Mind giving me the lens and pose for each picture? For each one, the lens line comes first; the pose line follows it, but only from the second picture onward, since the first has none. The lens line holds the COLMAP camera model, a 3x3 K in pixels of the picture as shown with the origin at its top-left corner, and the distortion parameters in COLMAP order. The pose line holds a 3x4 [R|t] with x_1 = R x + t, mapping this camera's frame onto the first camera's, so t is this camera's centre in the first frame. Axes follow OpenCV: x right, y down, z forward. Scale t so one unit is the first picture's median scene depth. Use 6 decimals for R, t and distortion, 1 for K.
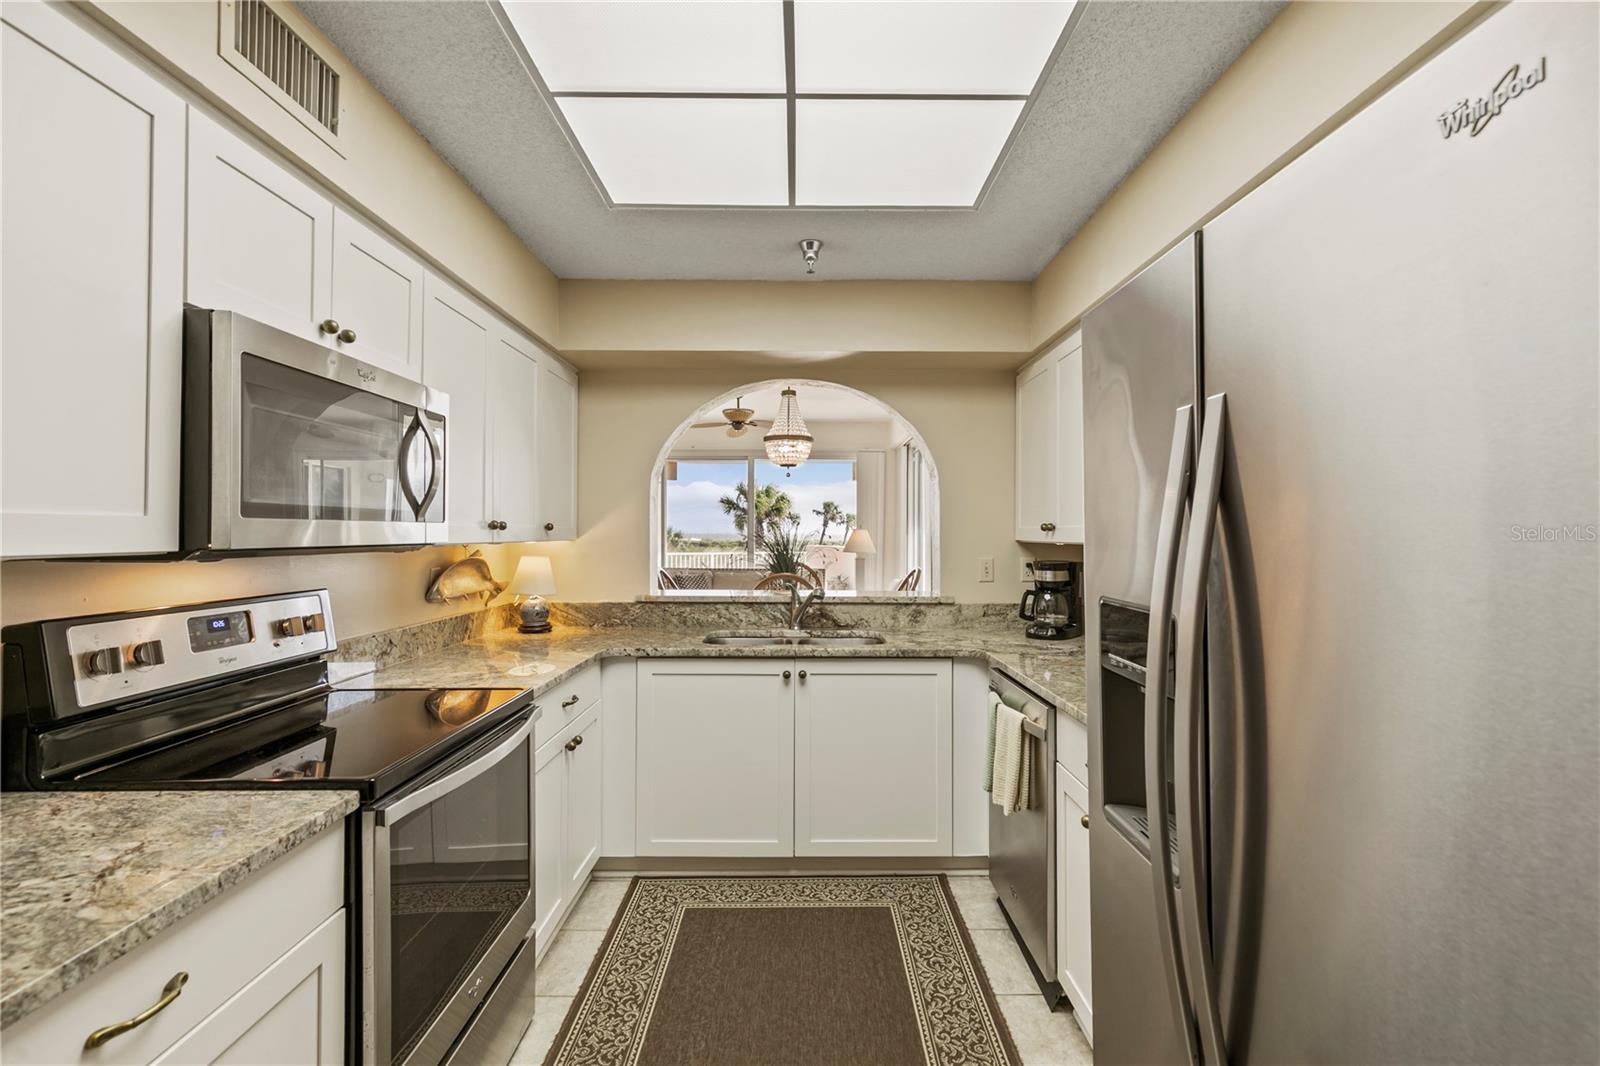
lens RADIAL K [[724.5, 0, 806.7], [0, 724.5, 529.2], [0, 0, 1]] dist [0.006337, -0.001065]
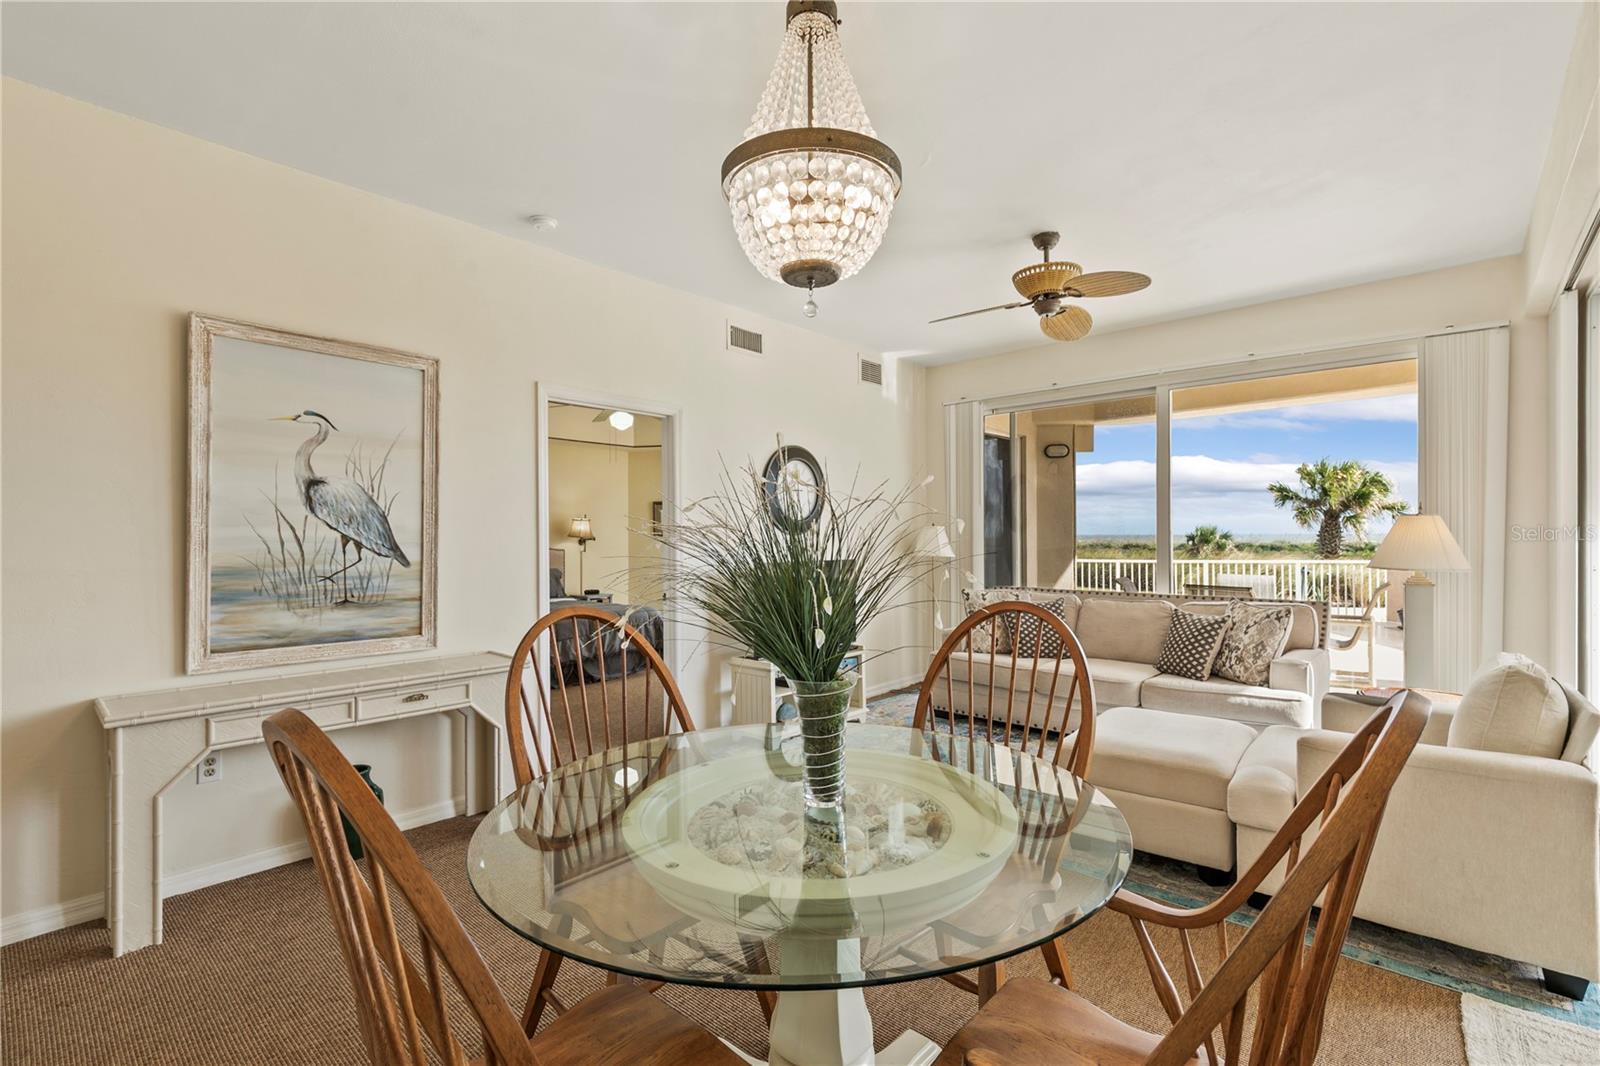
lens RADIAL K [[724.5, 0, 797.1], [0, 724.5, 537.1], [0, 0, 1]] dist [0.006337, -0.001065]
pose [[0.740171, -0.006875, -0.672383, 0.266348], [0.011854, 0.999926, 0.002825, 0.023661], [0.672314, -0.010062, 0.740198, 1.324232]]
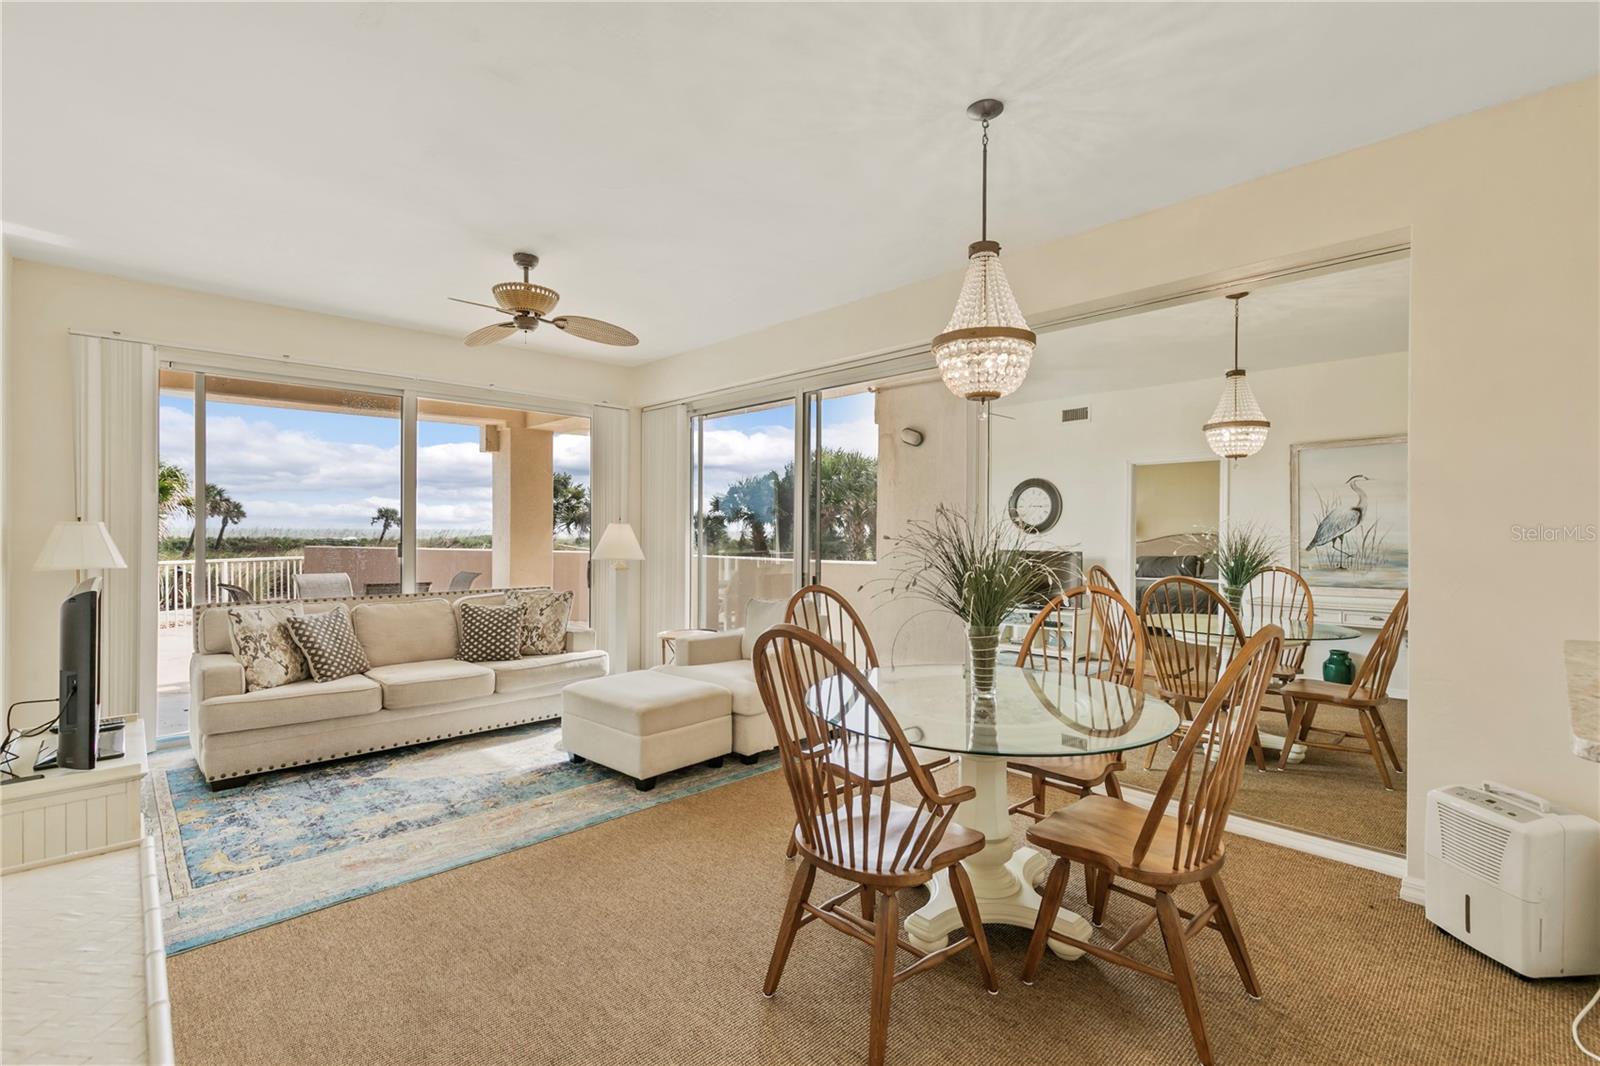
lens RADIAL K [[724.5, 0, 802.1], [0, 724.5, 533.2], [0, 0, 1]] dist [0.006337, -0.001065]
pose [[0.727179, -0.001839, 0.686446, -0.769188], [-0.006521, 0.999933, 0.009587, 0.003914], [-0.686417, -0.011447, 0.727118, 1.229975]]
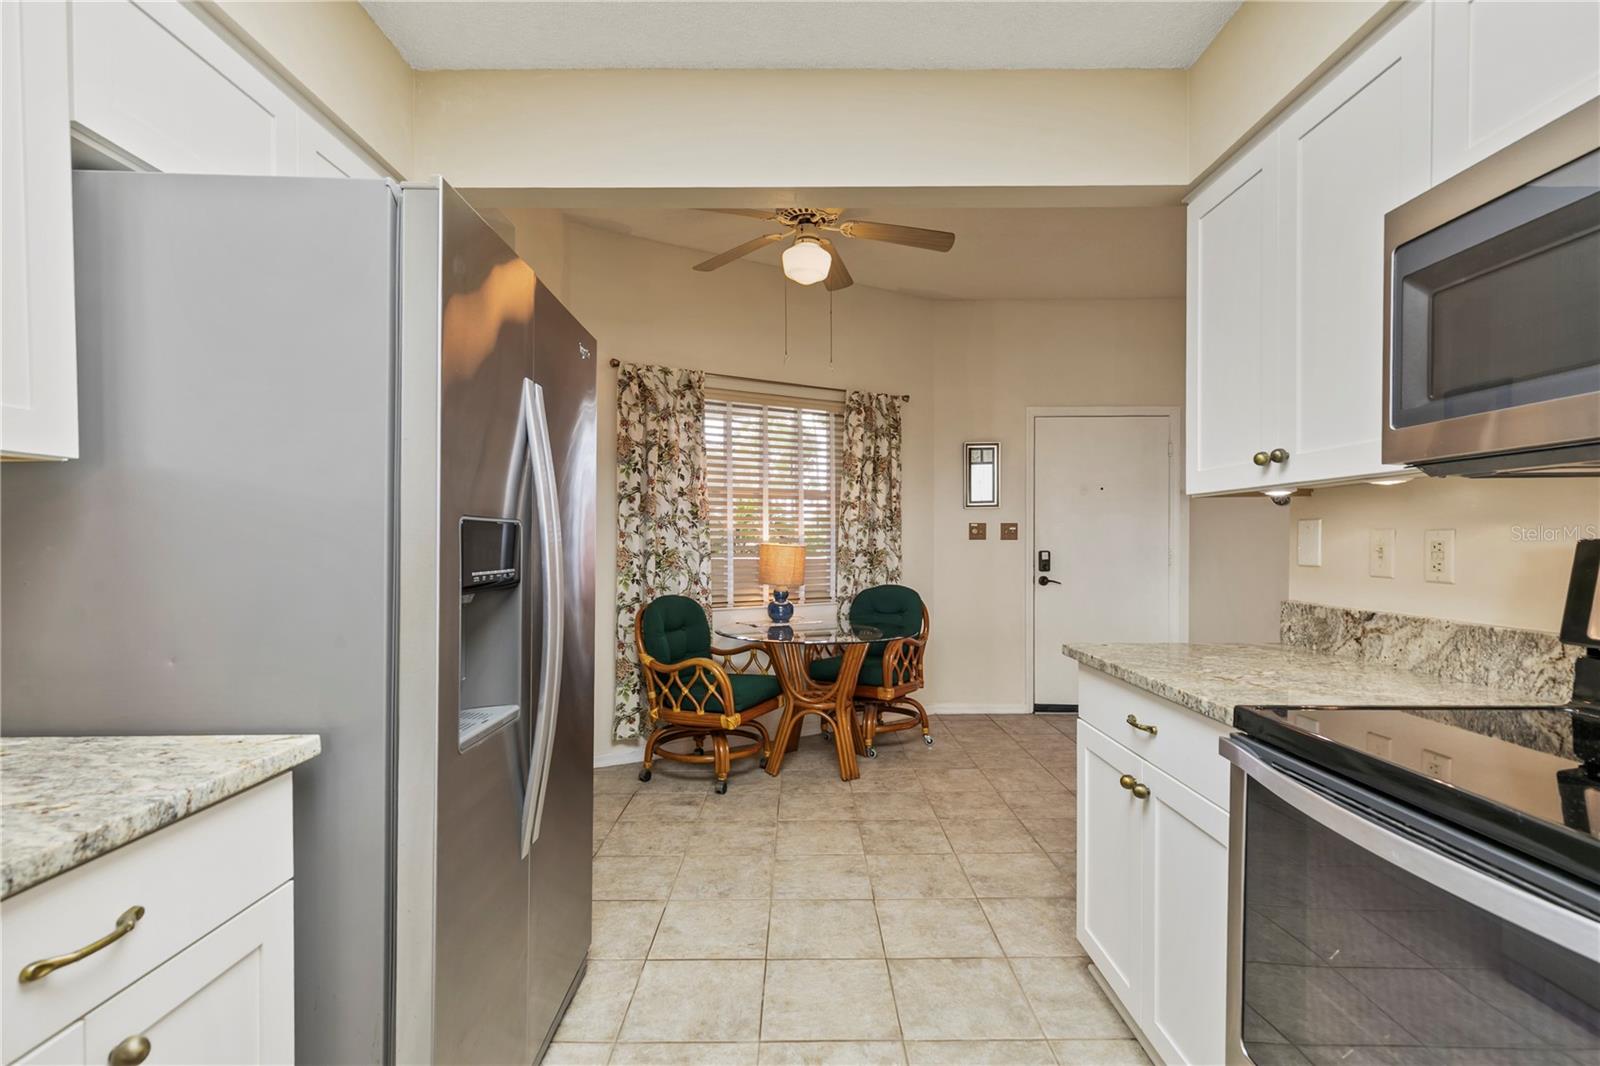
lens RADIAL K [[724.5, 0, 802.3], [0, 724.5, 554.3], [0, 0, 1]] dist [0.006337, -0.001065]
pose [[-0.999999, -0.000717, -0.001544, -0.007772], [-0.000743, 0.999860, 0.016711, 0.052481], [0.001532, 0.016712, -0.999859, 0.813524]]
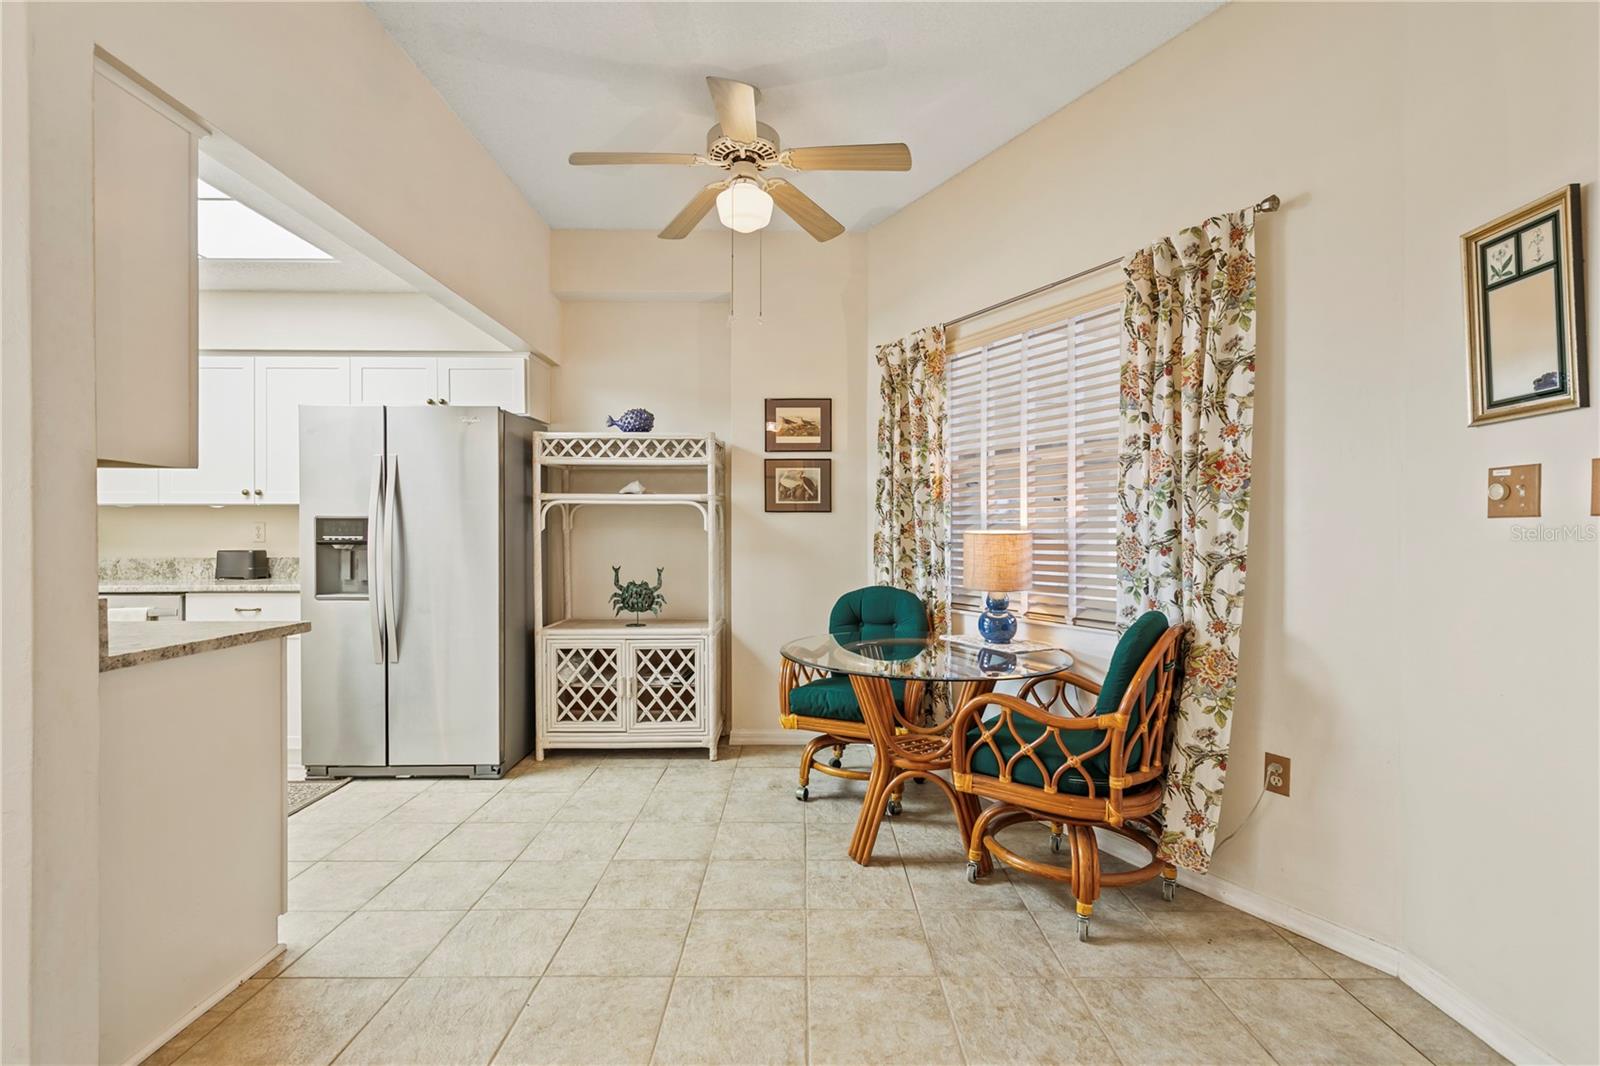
lens RADIAL K [[724.5, 0, 803.7], [0, 724.5, 536.5], [0, 0, 1]] dist [0.006337, -0.001065]
pose [[-0.001540, -0.004456, 0.999989, -0.937797], [-0.005138, 0.999977, 0.004448, 0.060764], [-0.999986, -0.005131, -0.001563, -0.311424]]
